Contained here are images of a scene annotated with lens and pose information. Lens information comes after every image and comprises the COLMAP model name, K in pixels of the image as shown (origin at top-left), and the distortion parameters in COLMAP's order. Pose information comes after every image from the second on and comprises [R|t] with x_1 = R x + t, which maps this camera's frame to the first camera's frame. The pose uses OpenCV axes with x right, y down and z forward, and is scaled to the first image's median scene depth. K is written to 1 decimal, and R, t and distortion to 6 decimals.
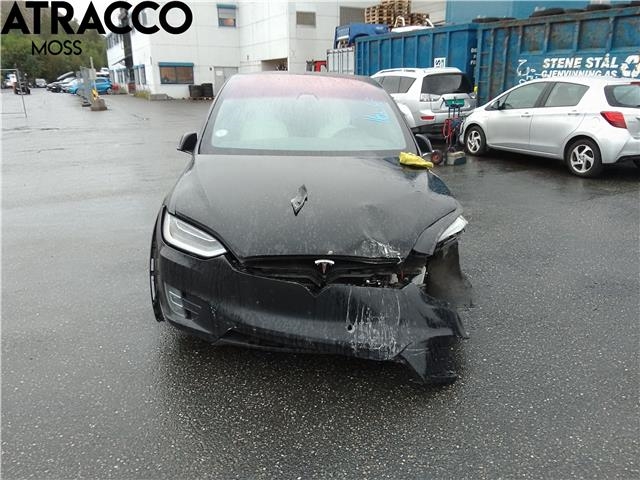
lens RADIAL K [[502.2, 0, 332.1], [0, 502.2, 239.1], [0, 0, 1]] dist [0.076955, -0.117038]
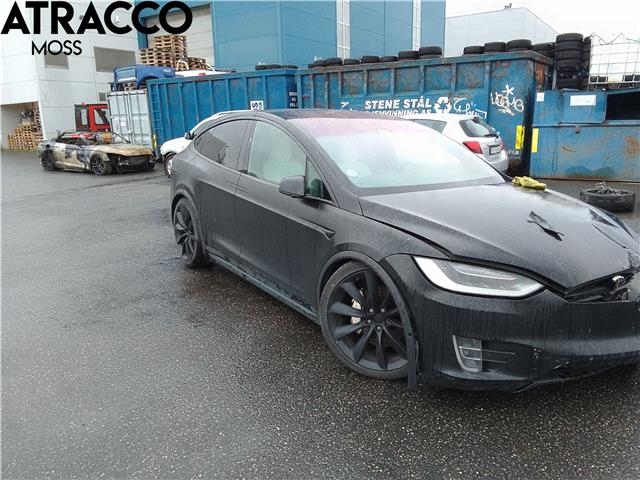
lens RADIAL K [[502.2, 0, 332.1], [0, 502.2, 239.1], [0, 0, 1]] dist [0.076955, -0.117038]
pose [[0.867361, -0.134790, 0.479080, -0.234755], [0.173124, 0.984223, -0.036523, -0.022431], [-0.466598, 0.114619, 0.877011, 0.080277]]
